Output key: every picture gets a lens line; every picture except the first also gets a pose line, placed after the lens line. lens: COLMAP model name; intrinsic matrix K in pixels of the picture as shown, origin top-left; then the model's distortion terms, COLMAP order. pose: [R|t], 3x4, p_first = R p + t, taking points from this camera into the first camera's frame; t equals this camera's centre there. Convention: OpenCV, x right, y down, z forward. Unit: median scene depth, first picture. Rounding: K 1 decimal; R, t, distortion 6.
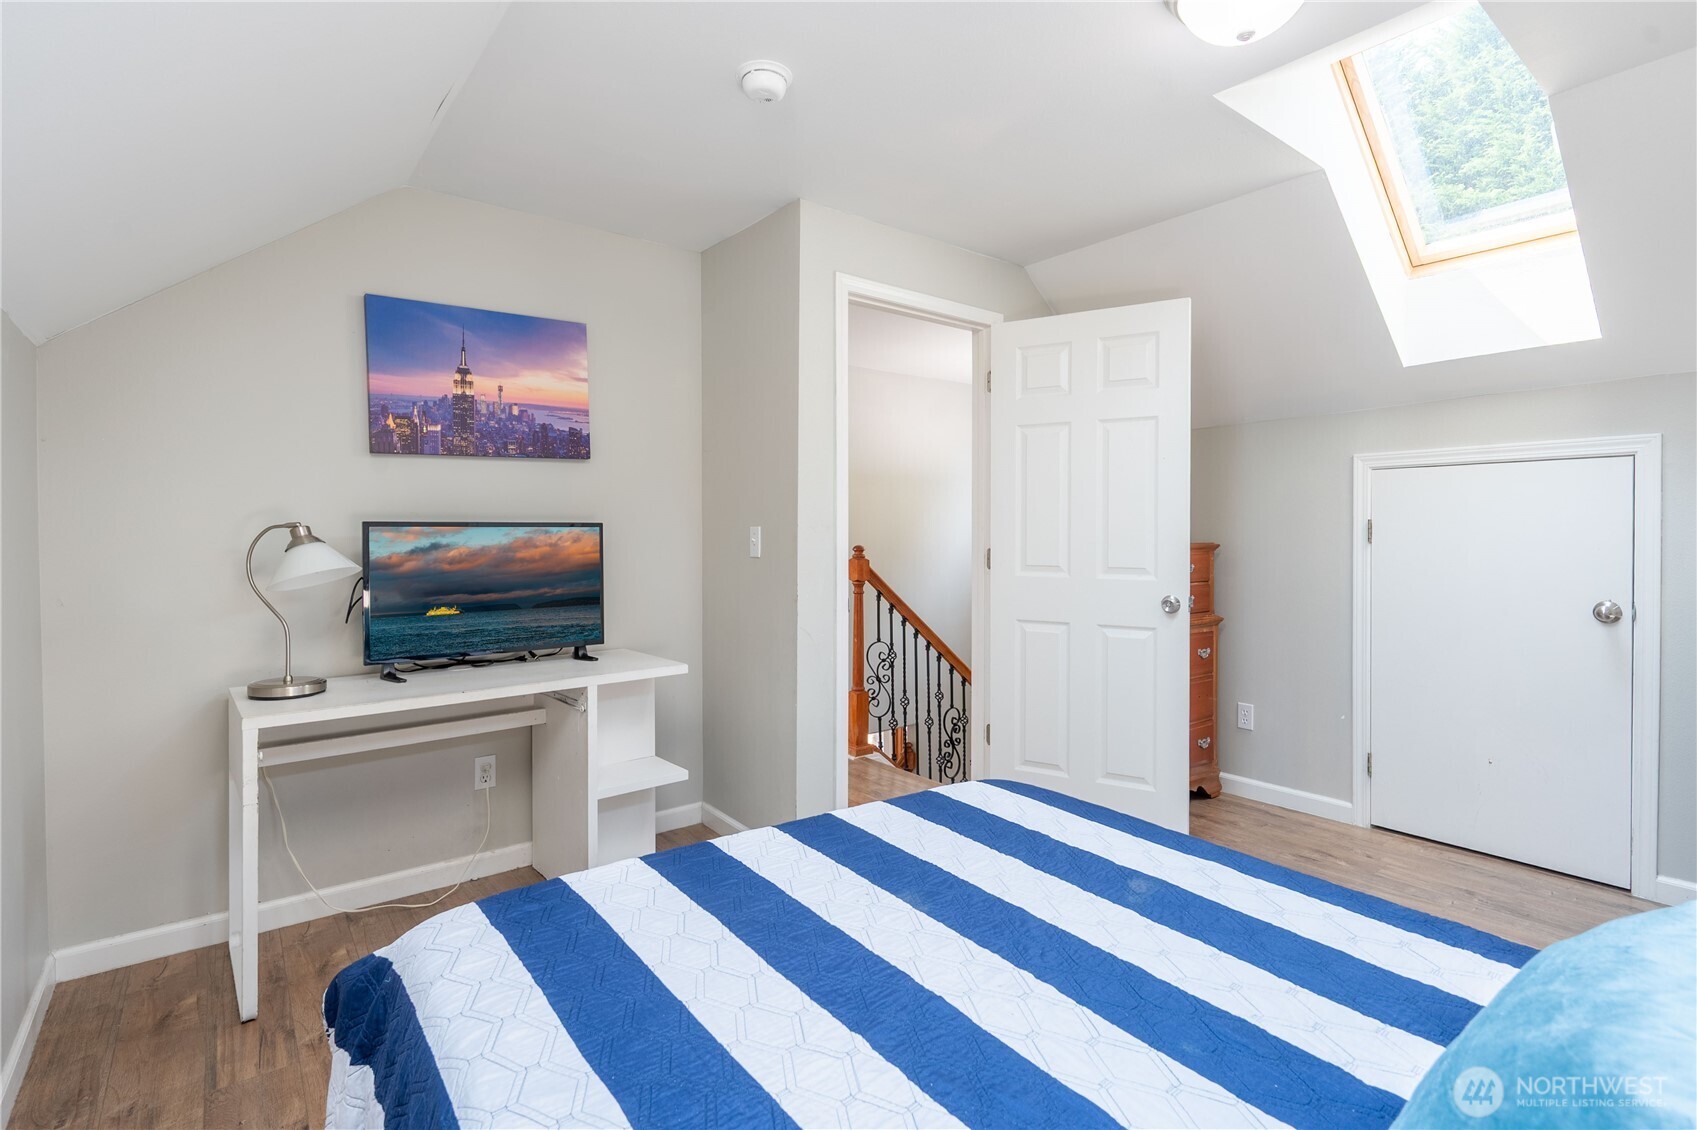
lens RADIAL K [[792.7, 0, 854.7], [0, 792.7, 537.1], [0, 0, 1]] dist [0.001037, 0.000206]
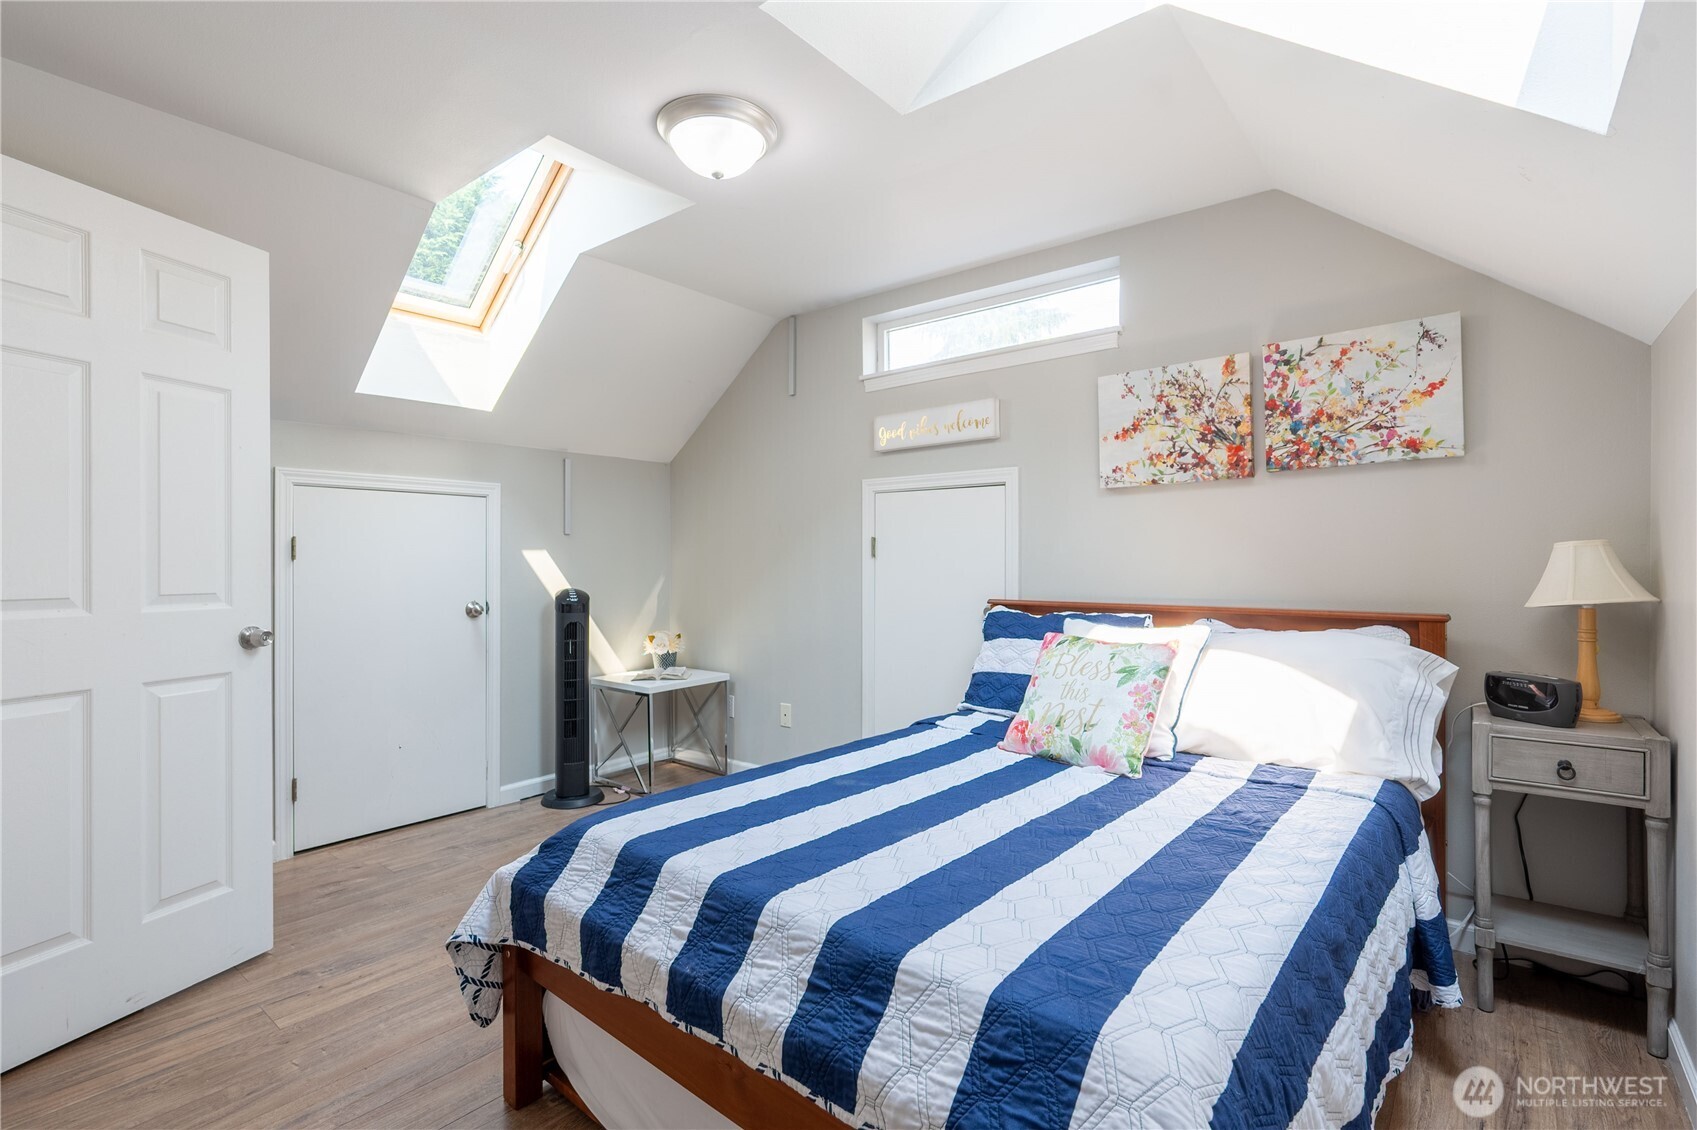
lens RADIAL K [[815.8, 0, 848.5], [0, 815.8, 565.0], [0, 0, 1]] dist [0.001638, 0.000154]
pose [[-0.219176, -0.002967, 0.975681, -0.542579], [0.009198, 0.999945, 0.005107, 0.015860], [-0.975642, 0.010094, -0.219136, 0.647467]]
